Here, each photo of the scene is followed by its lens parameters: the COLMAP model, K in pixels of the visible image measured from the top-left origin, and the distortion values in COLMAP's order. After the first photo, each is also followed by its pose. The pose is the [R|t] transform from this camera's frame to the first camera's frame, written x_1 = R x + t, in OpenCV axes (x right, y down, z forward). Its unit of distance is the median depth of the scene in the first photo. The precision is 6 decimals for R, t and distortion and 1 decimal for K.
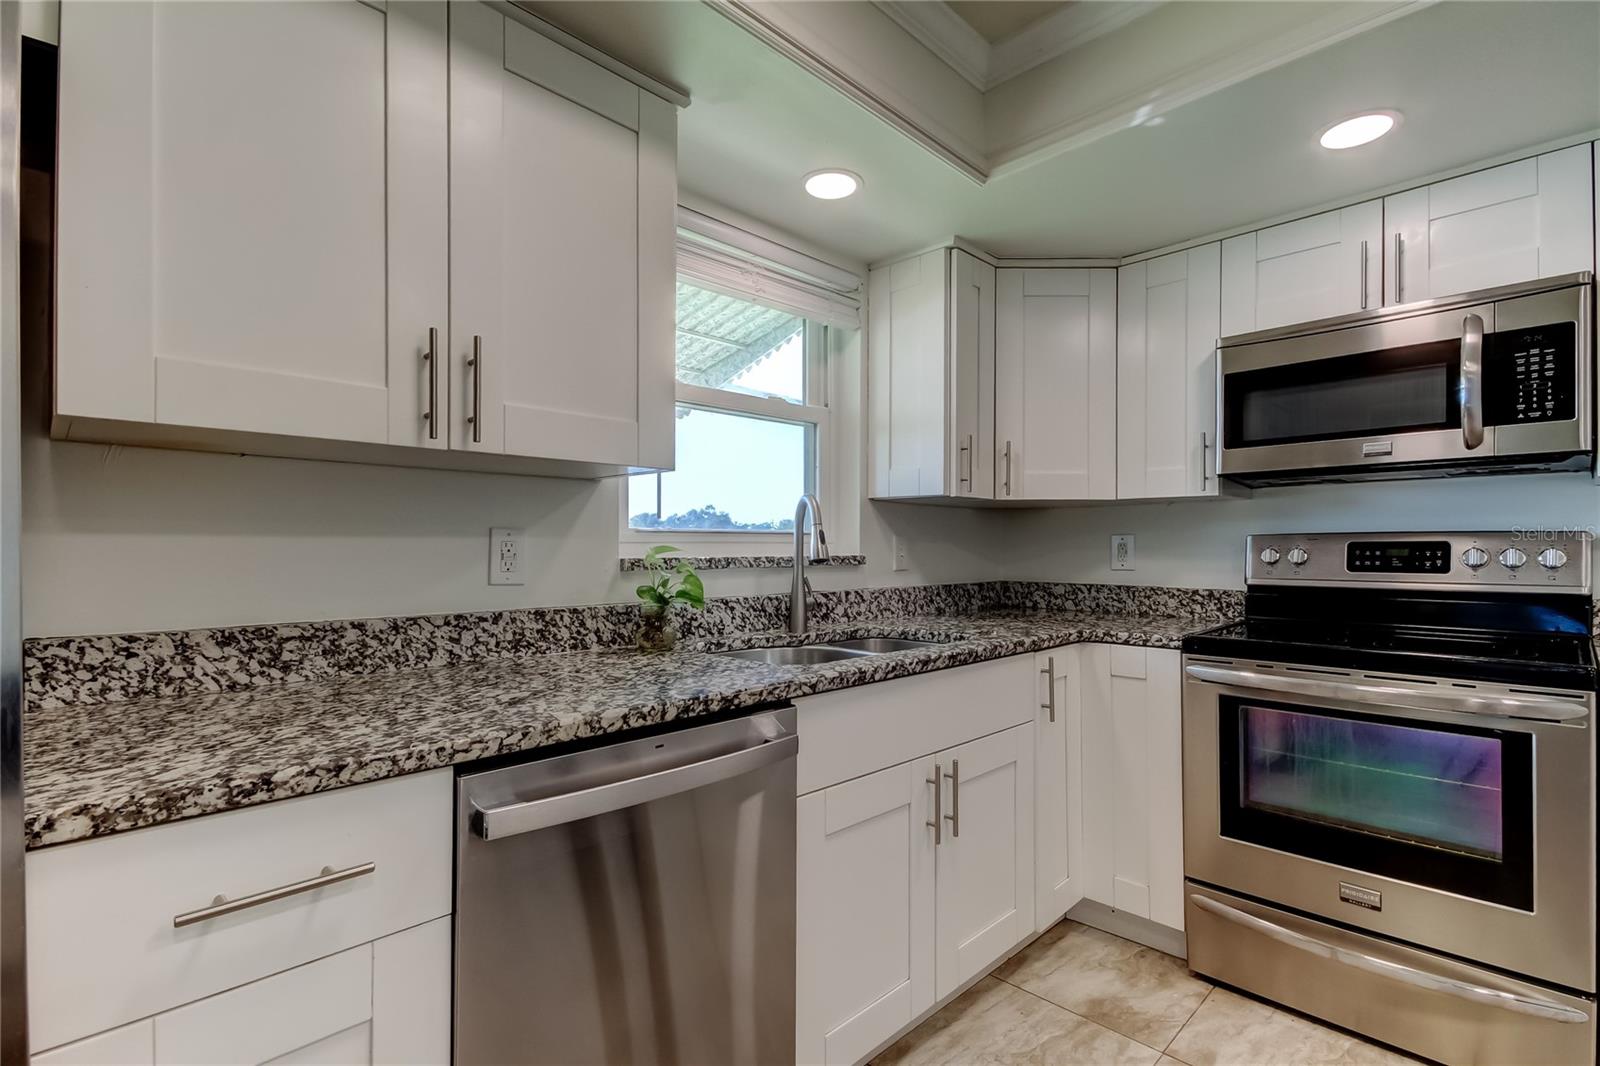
lens RADIAL K [[744.2, 0, 803.7], [0, 744.2, 537.8], [0, 0, 1]] dist [0.013736, 0.000019]
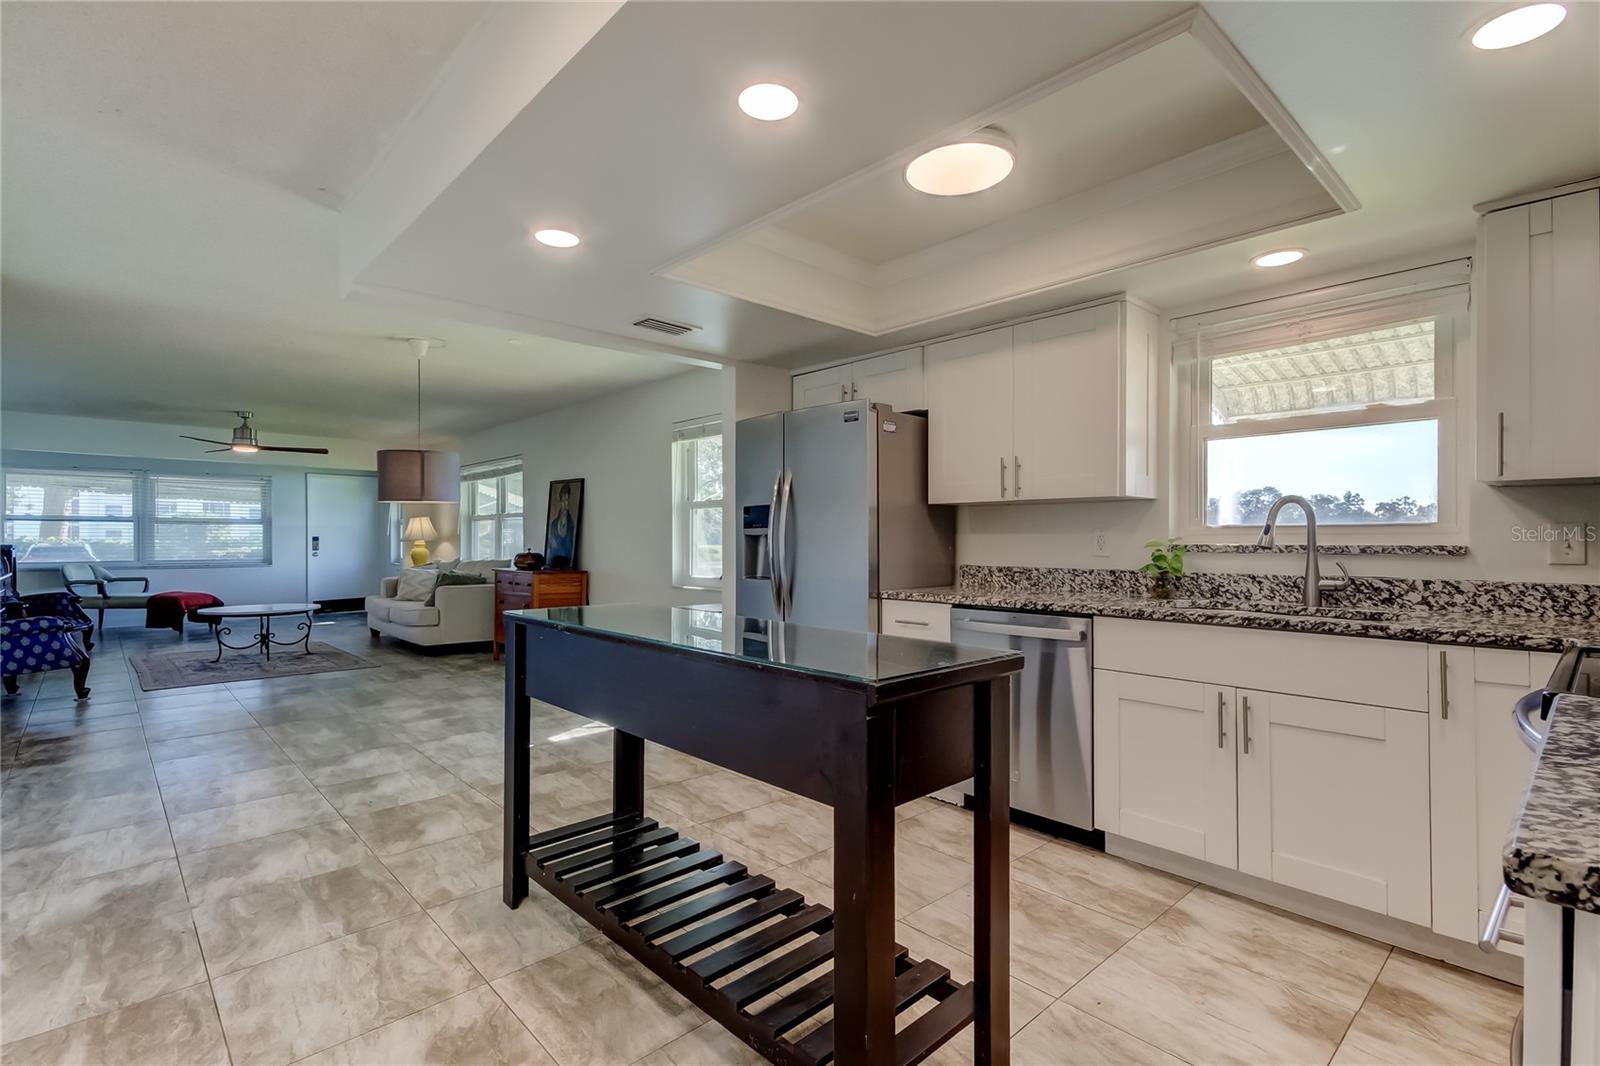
lens RADIAL K [[744.2, 0, 803.7], [0, 744.2, 537.8], [0, 0, 1]] dist [0.013736, 0.000019]
pose [[-0.032919, -0.002860, -0.999454, 1.344035], [0.012764, 0.999913, -0.003282, 0.007782], [0.999377, -0.012865, -0.032880, 0.221932]]
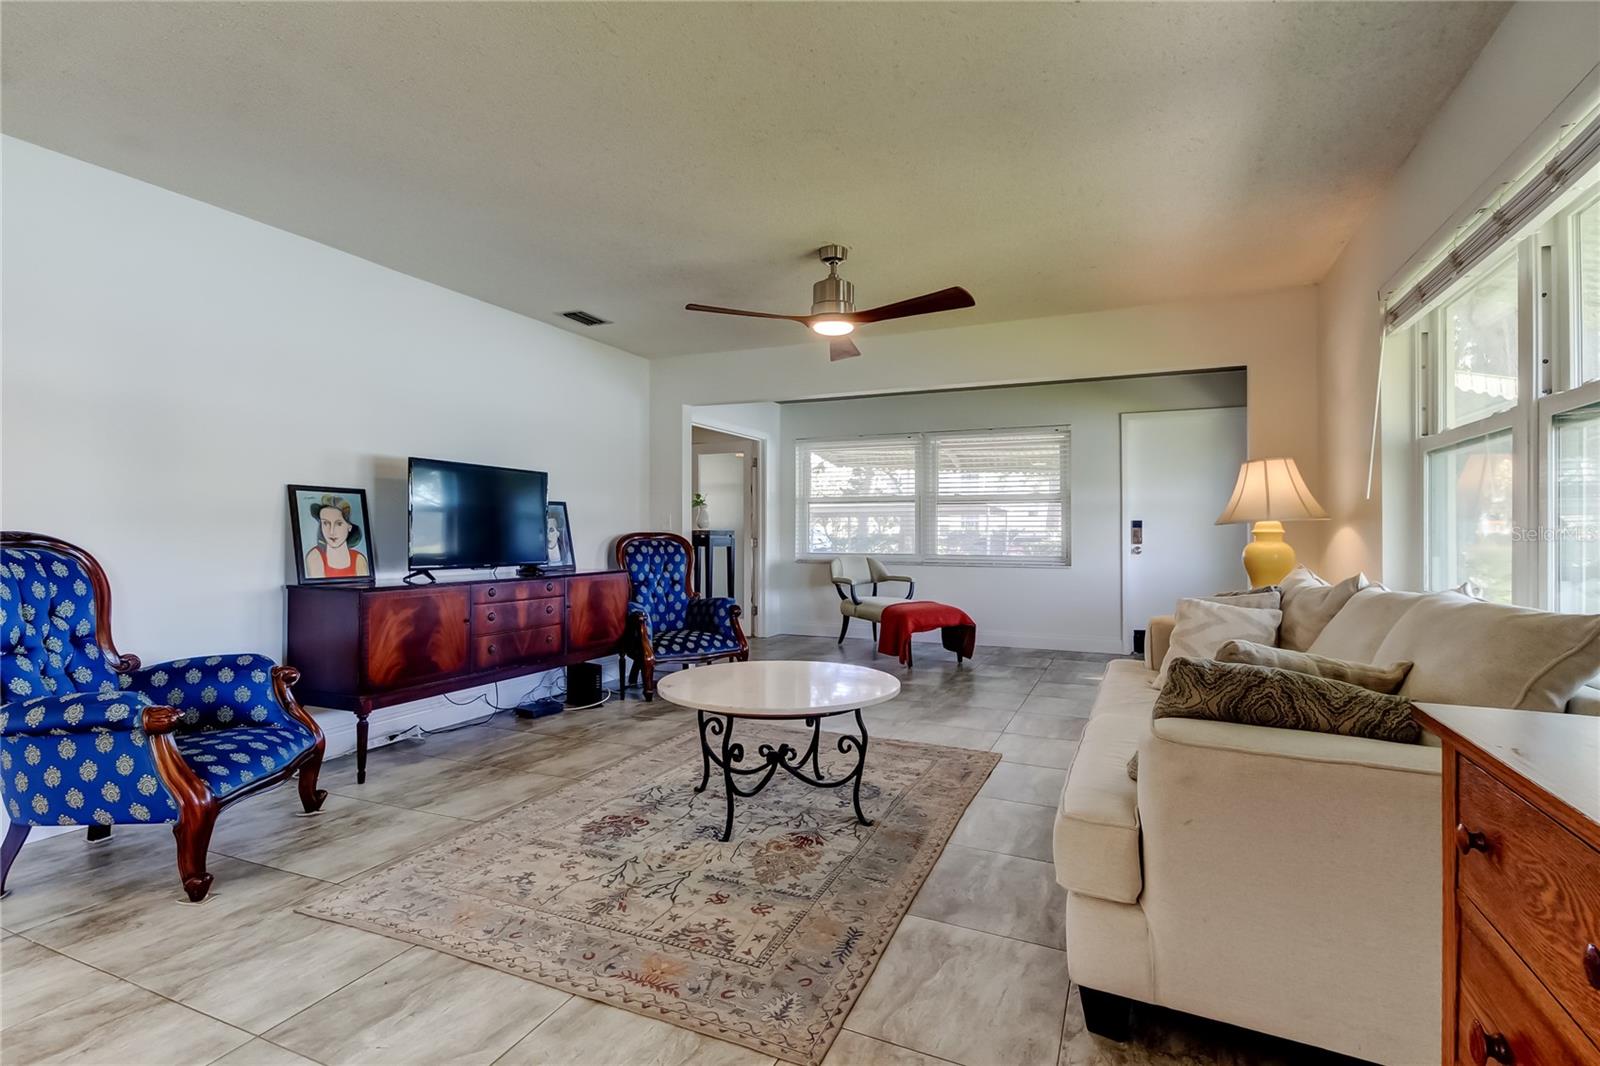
lens RADIAL K [[744.2, 0, 803.7], [0, 744.2, 537.8], [0, 0, 1]] dist [0.013736, 0.000019]
pose [[-0.935523, 0.001408, -0.353263, -1.632494], [0.003378, 0.999982, -0.004961, 0.022053], [0.353249, -0.005835, -0.935511, -1.074919]]
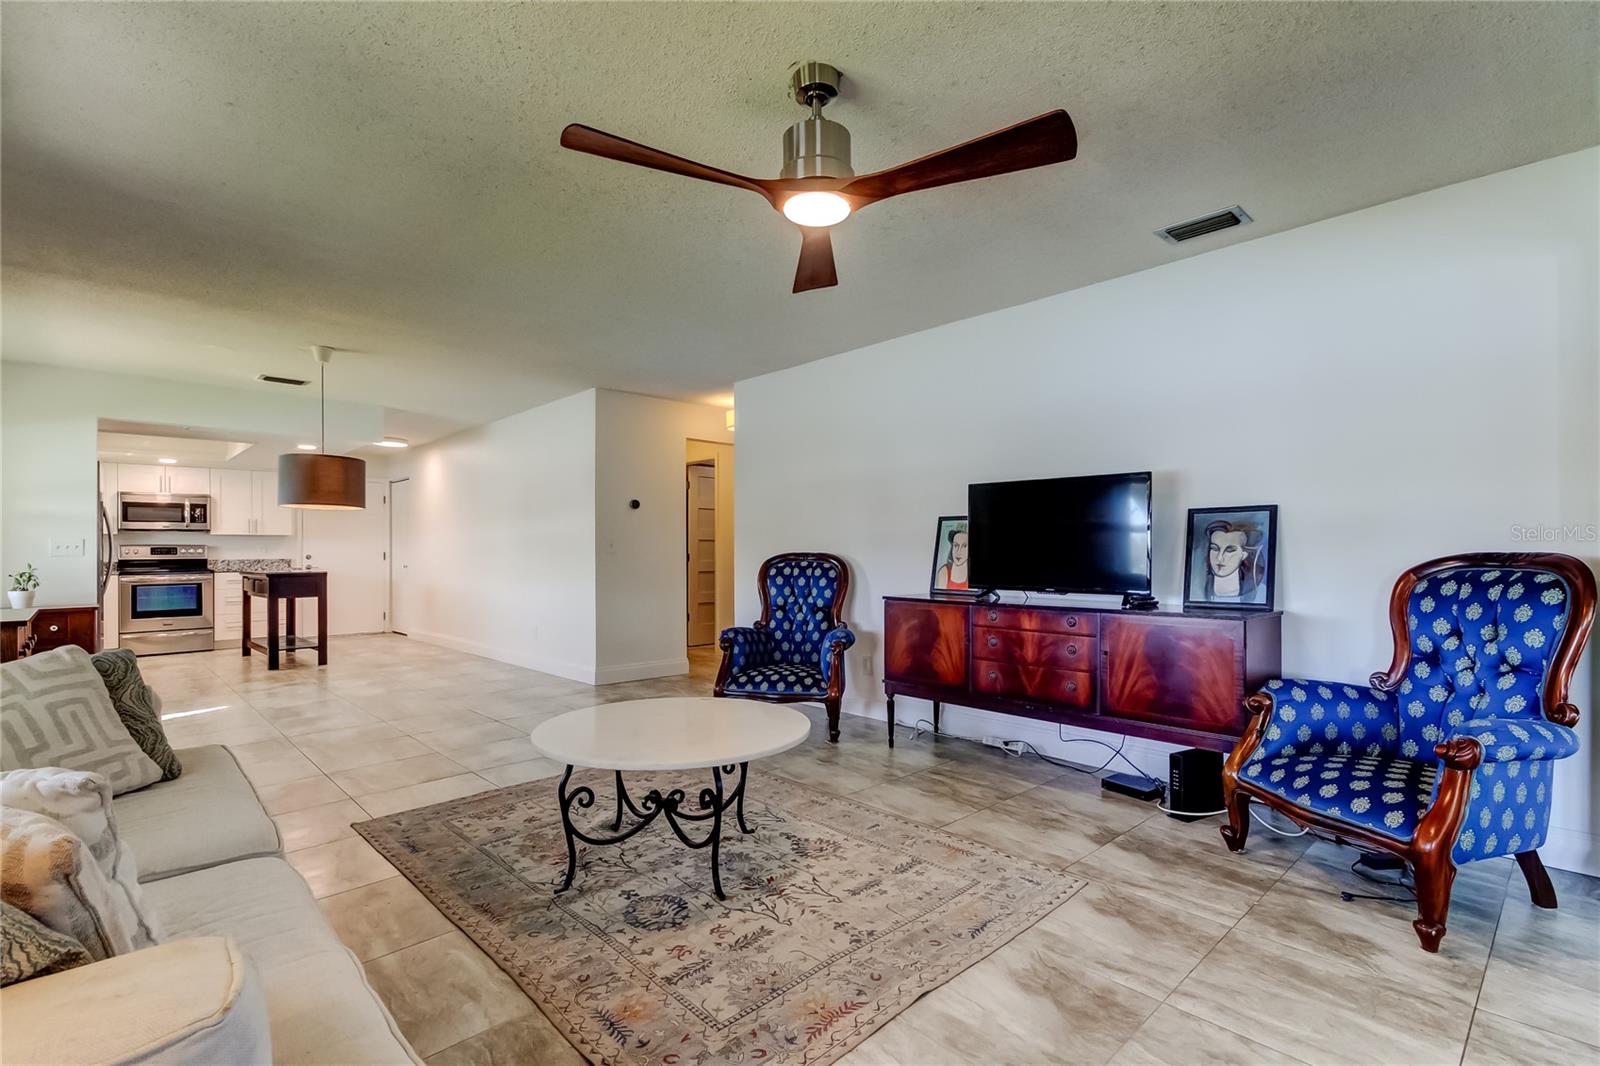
lens RADIAL K [[752.8, 0, 806.4], [0, 752.8, 554.5], [0, 0, 1]] dist [0.016975, 0.000326]
pose [[0.029962, -0.005204, 0.999537, -3.380935], [-0.008364, 0.999950, 0.005457, -0.006710], [-0.999516, -0.008524, 0.029917, -2.711269]]
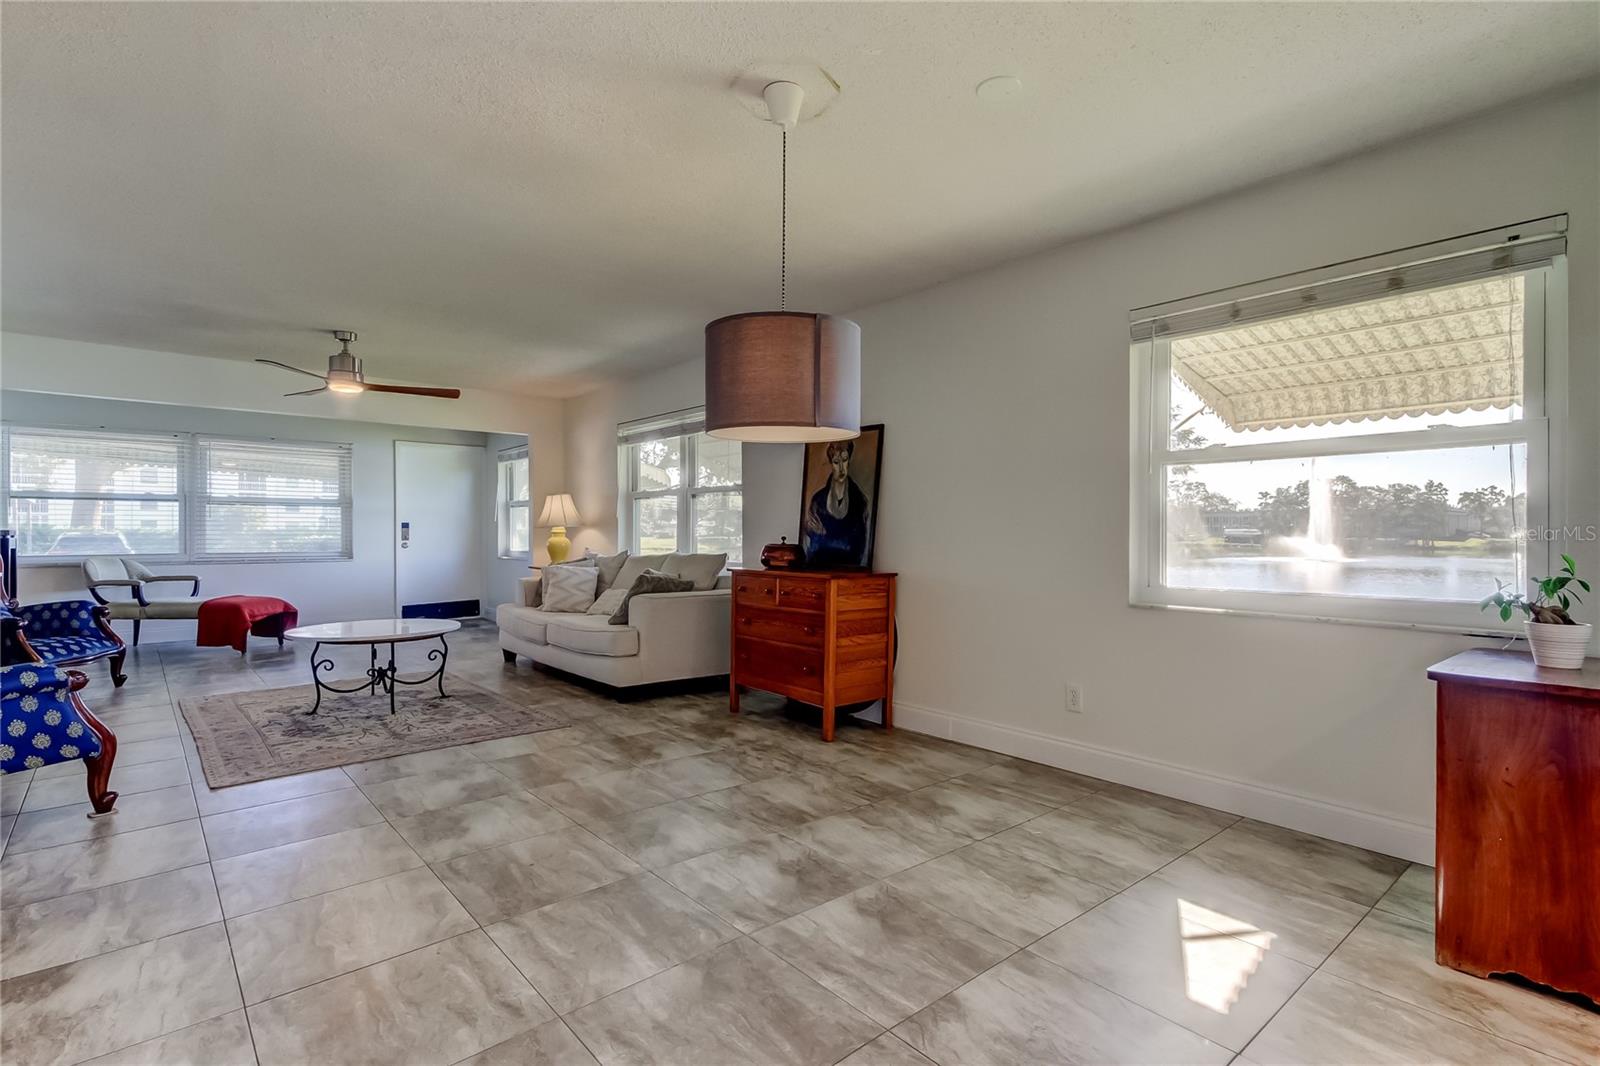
lens RADIAL K [[769.0, 0, 815.4], [0, 769.0, 530.8], [0, 0, 1]] dist [0.017985, 0.000369]
pose [[-0.066813, -0.001096, -0.997765, 0.170174], [0.011358, 0.999934, -0.001859, 0.017665], [0.997701, -0.011457, -0.066796, -0.950981]]
